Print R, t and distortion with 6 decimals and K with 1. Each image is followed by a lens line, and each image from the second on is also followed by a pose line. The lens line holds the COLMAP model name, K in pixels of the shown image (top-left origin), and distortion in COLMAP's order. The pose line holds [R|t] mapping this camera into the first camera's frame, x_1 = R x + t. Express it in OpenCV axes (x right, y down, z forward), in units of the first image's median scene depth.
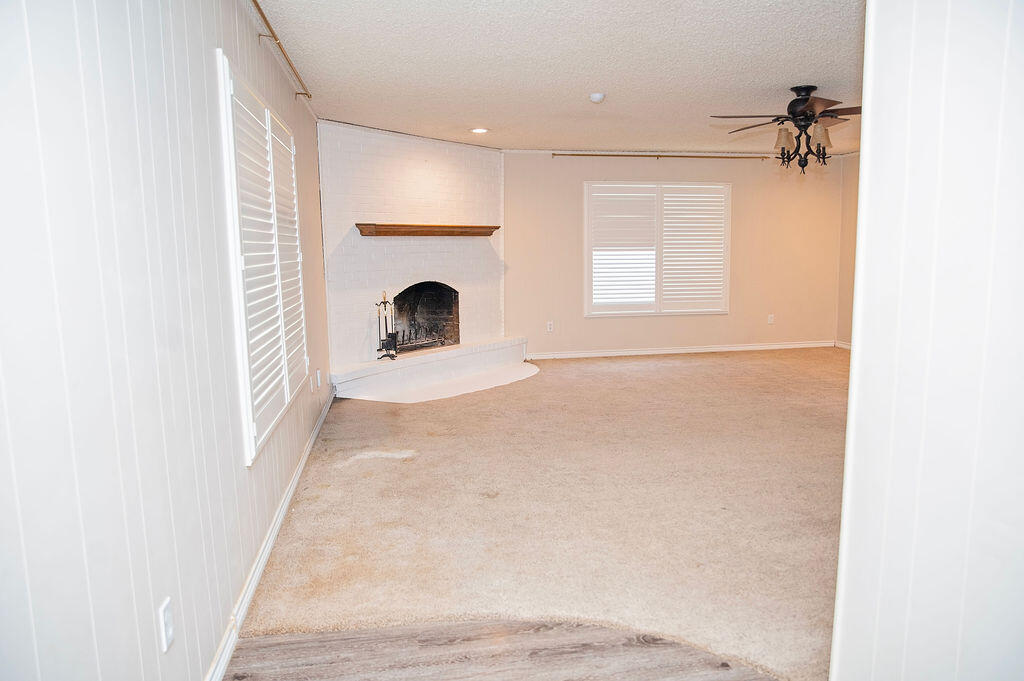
lens RADIAL K [[720.7, 0, 516.9], [0, 720.7, 343.5], [0, 0, 1]] dist [-0.107869, 0.079951]
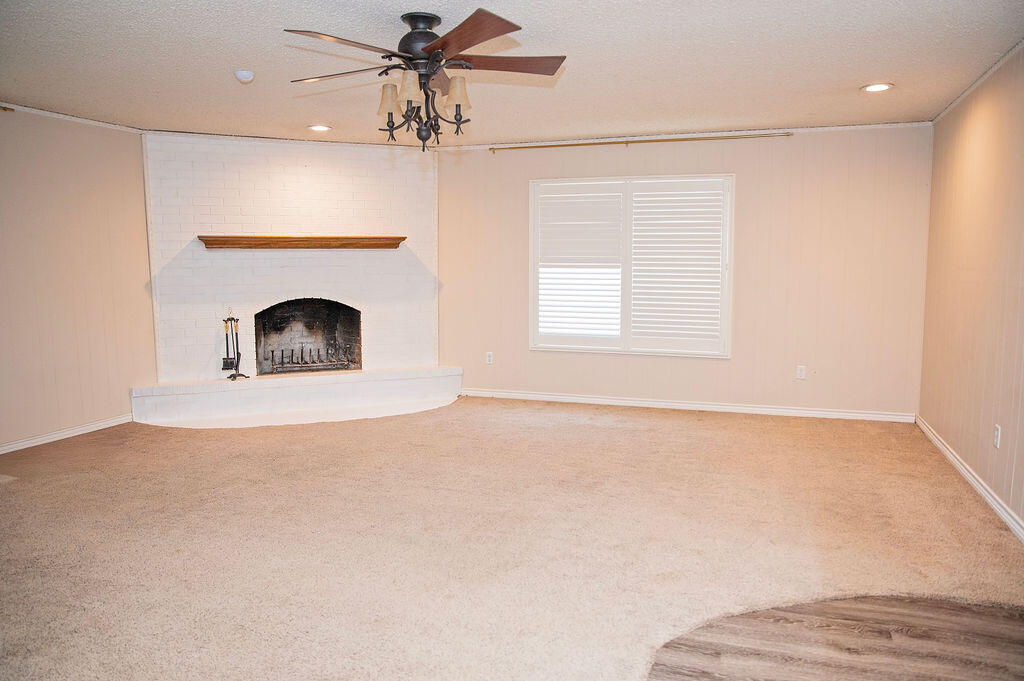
lens RADIAL K [[714.9, 0, 512.0], [0, 714.9, 340.5], [0, 0, 1]] dist [-0.075632, 0.039460]
pose [[0.867530, 0.068241, -0.492681, 0.514048], [-0.075808, 0.997112, 0.004624, -0.053274], [0.491574, 0.033338, 0.870198, 0.322765]]
